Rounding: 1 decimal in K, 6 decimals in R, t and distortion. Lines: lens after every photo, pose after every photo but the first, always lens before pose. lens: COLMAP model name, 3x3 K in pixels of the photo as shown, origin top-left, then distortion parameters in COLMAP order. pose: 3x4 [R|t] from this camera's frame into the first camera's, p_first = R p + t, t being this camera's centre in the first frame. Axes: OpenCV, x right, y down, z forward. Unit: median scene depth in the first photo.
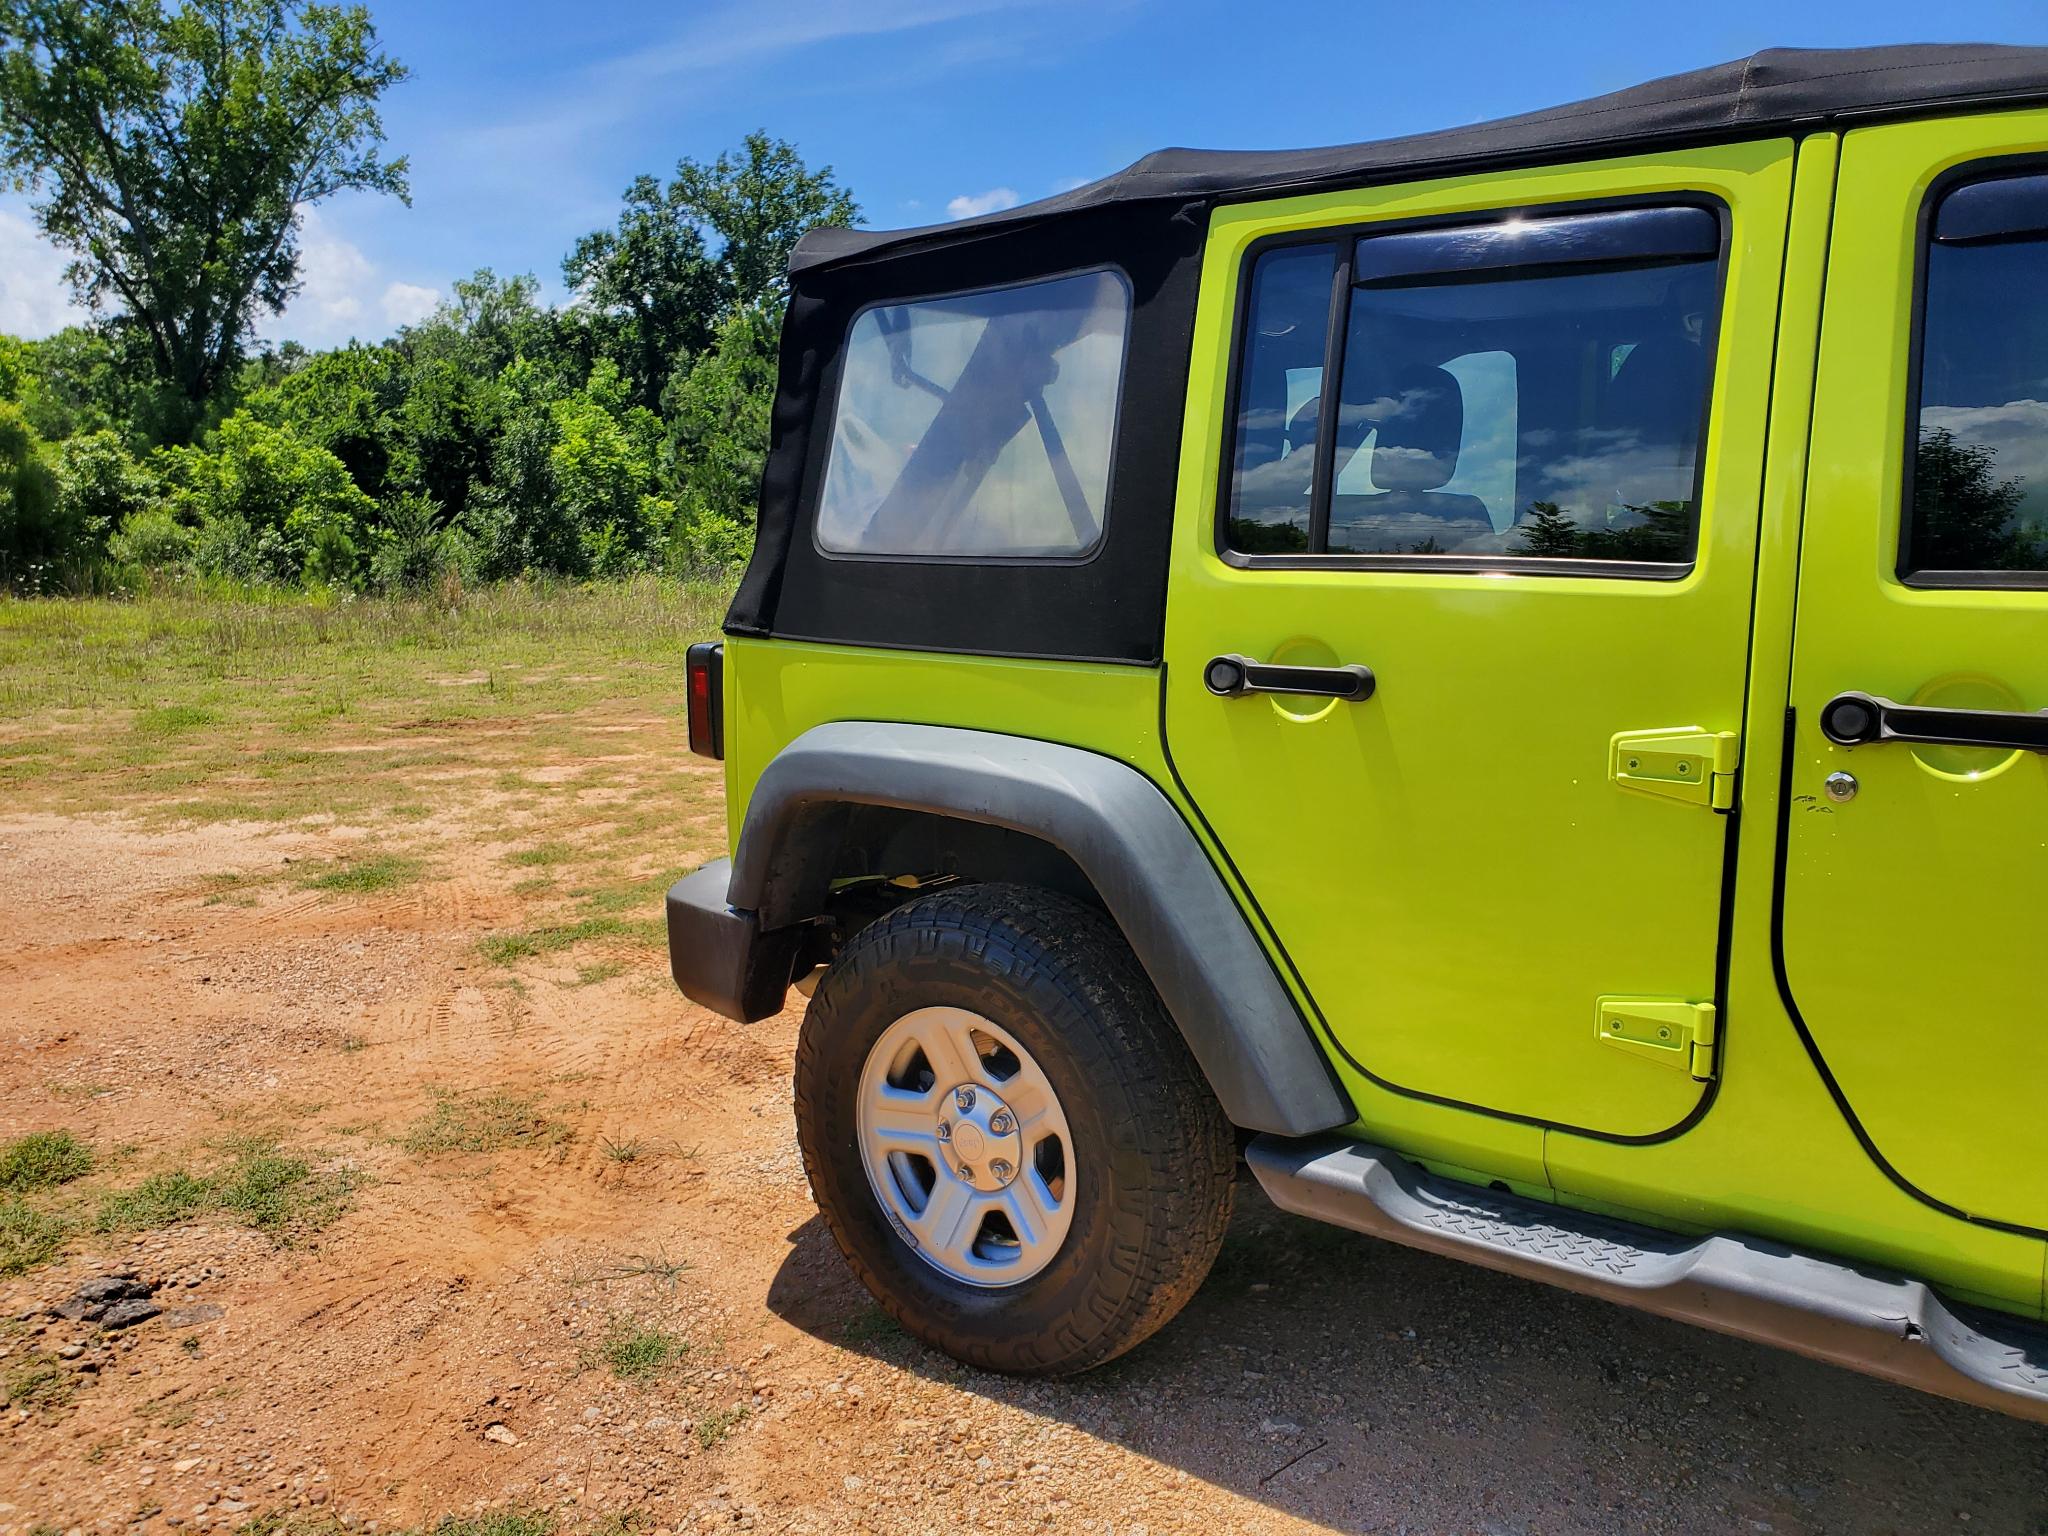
lens RADIAL K [[1612.3, 0, 1024.0], [0, 1612.3, 768.0], [0, 0, 1]] dist [-0.003586, 0.037992]
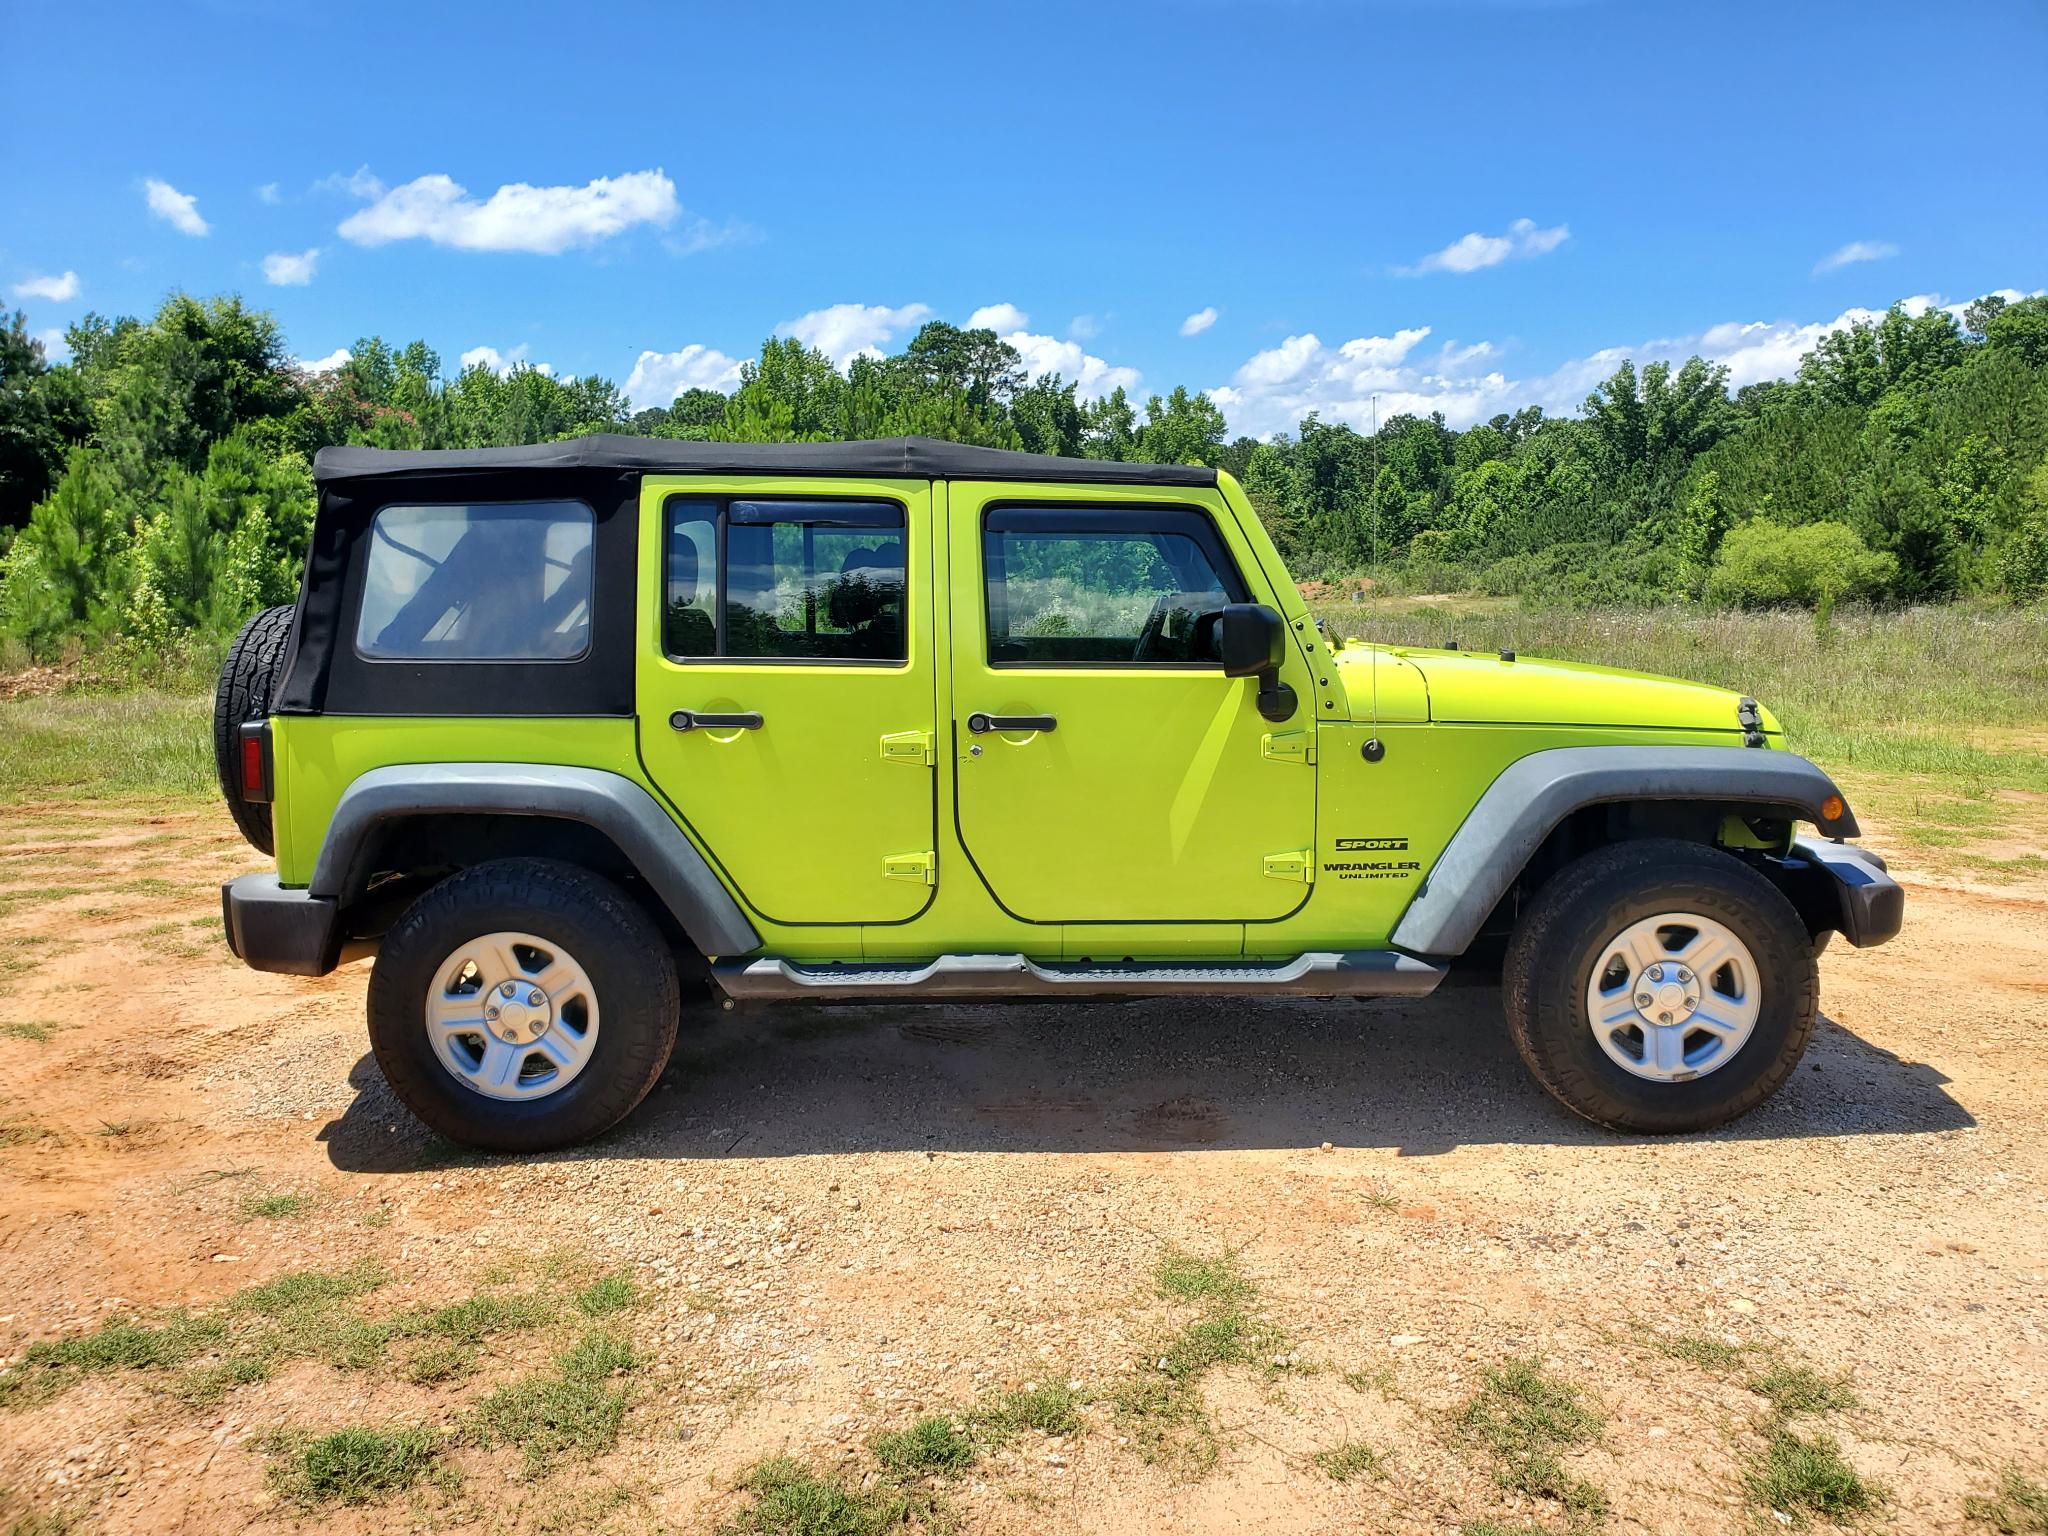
lens RADIAL K [[1604.2, 0, 1009.9], [0, 1604.2, 760.2], [0, 0, 1]] dist [0.064855, -0.075476]
pose [[0.800714, -0.067837, 0.595194, -0.450541], [0.092533, 0.995649, -0.011005, 0.028823], [-0.591857, 0.063887, 0.803507, -0.486867]]
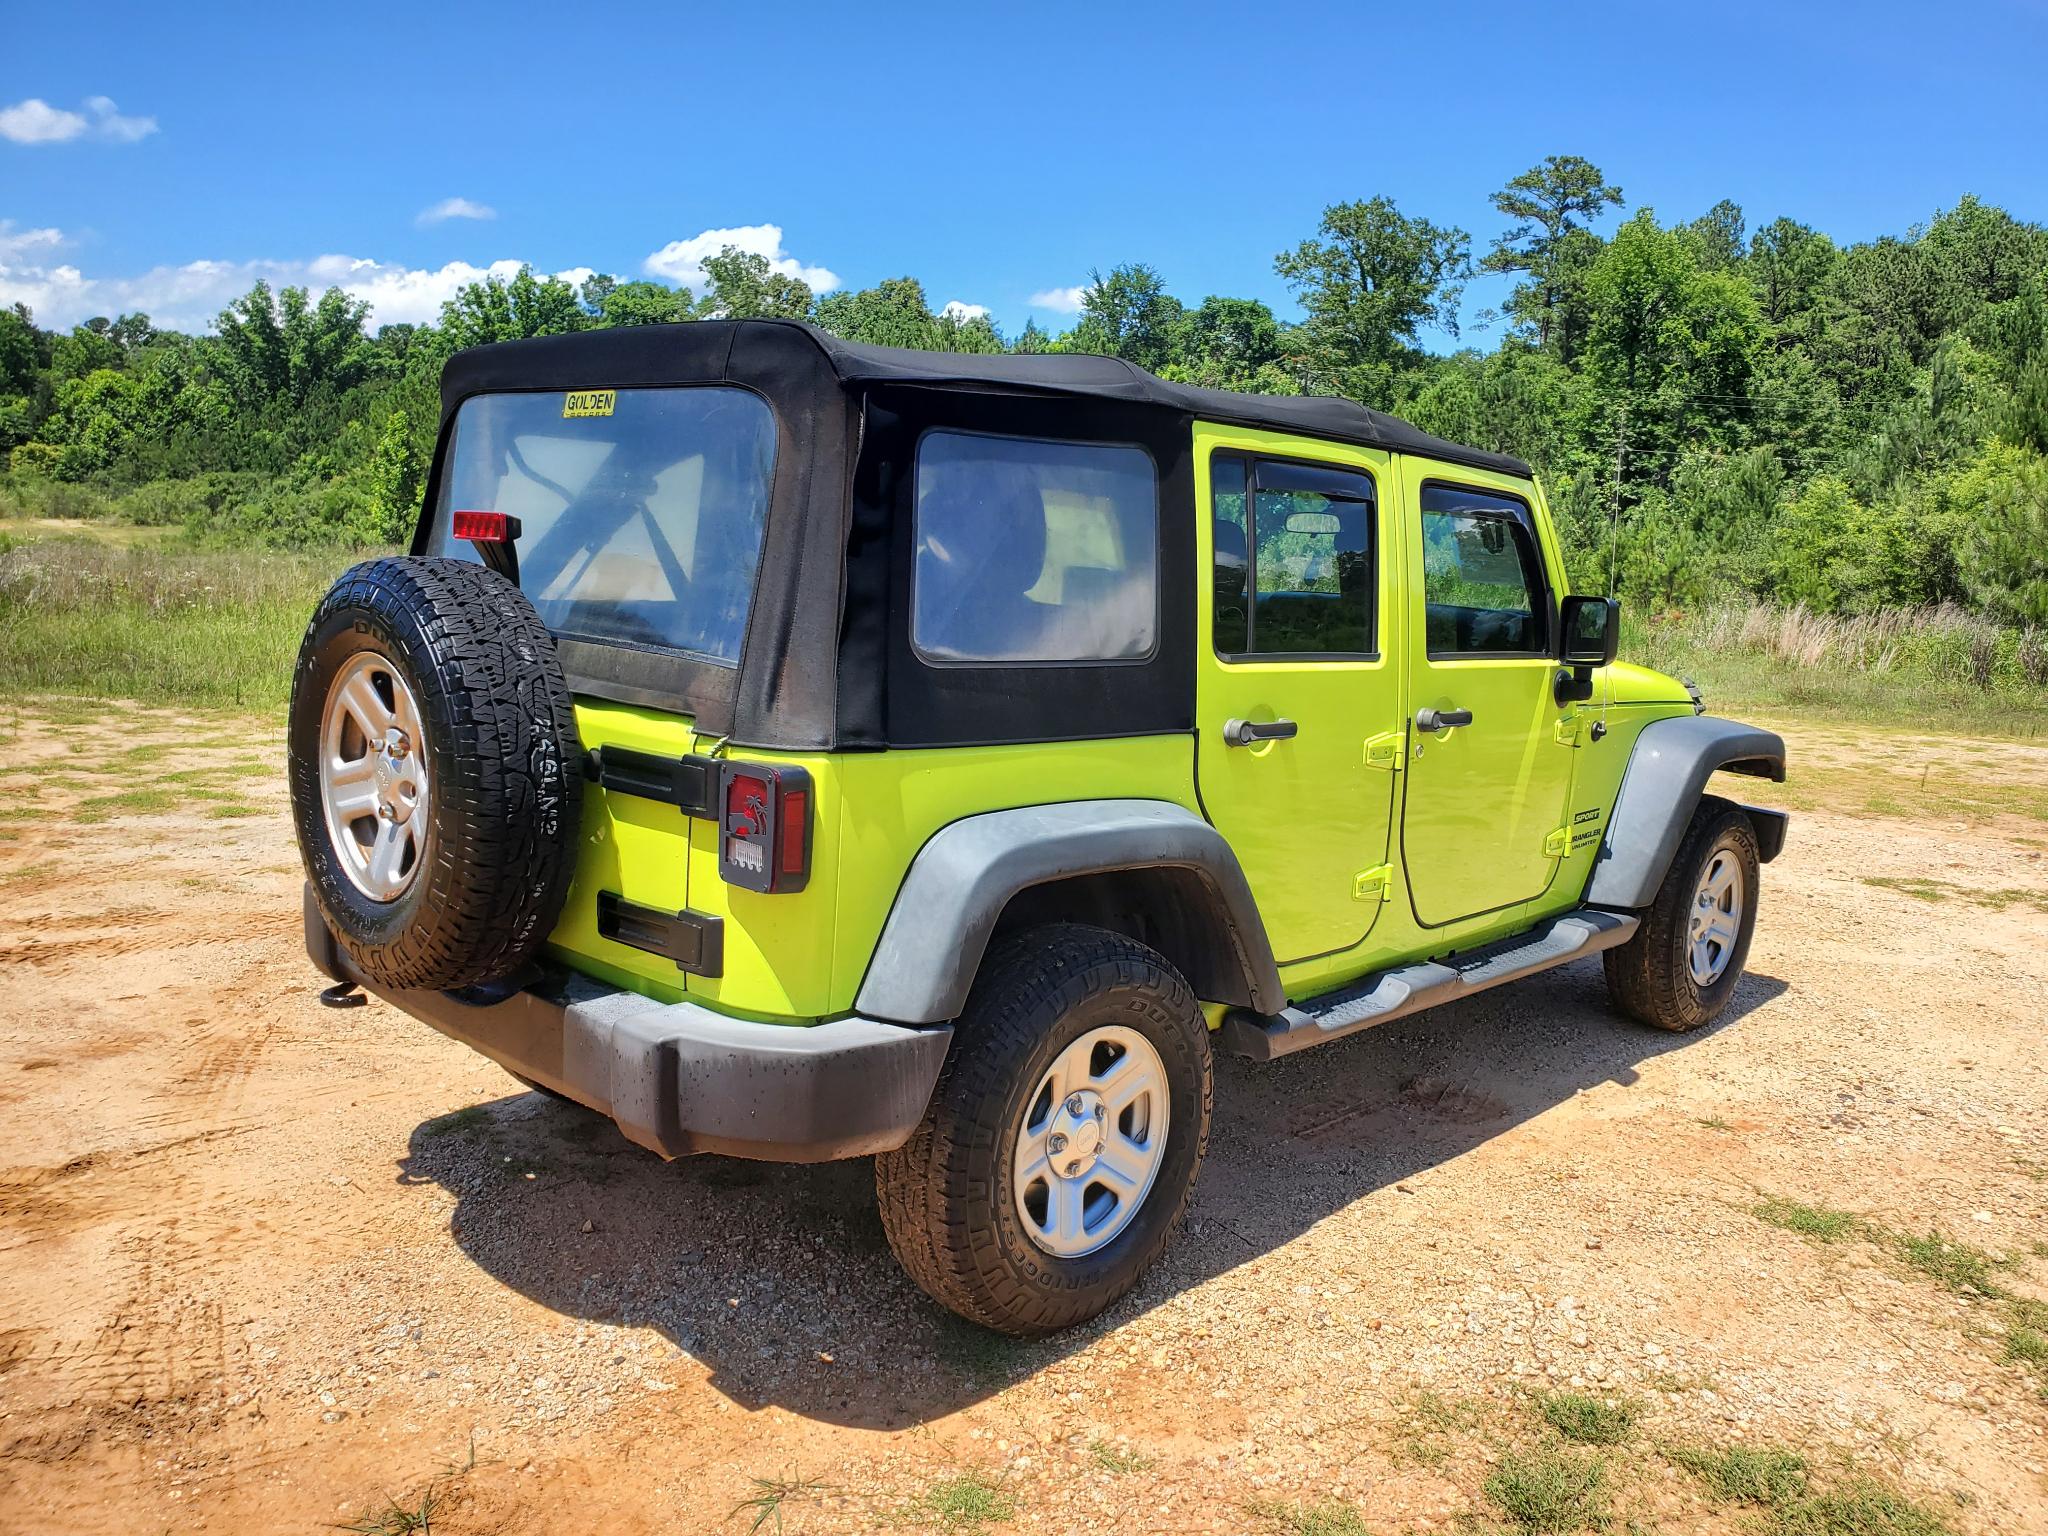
lens RADIAL K [[1652.6, 0, 1012.8], [0, 1652.6, 771.3], [0, 0, 1]] dist [-0.004688, 0.039994]
pose [[0.119434, -0.126515, 0.984748, -0.939356], [0.102871, 0.988086, 0.114467, -0.145763], [-0.987498, 0.087631, 0.131026, 0.658590]]
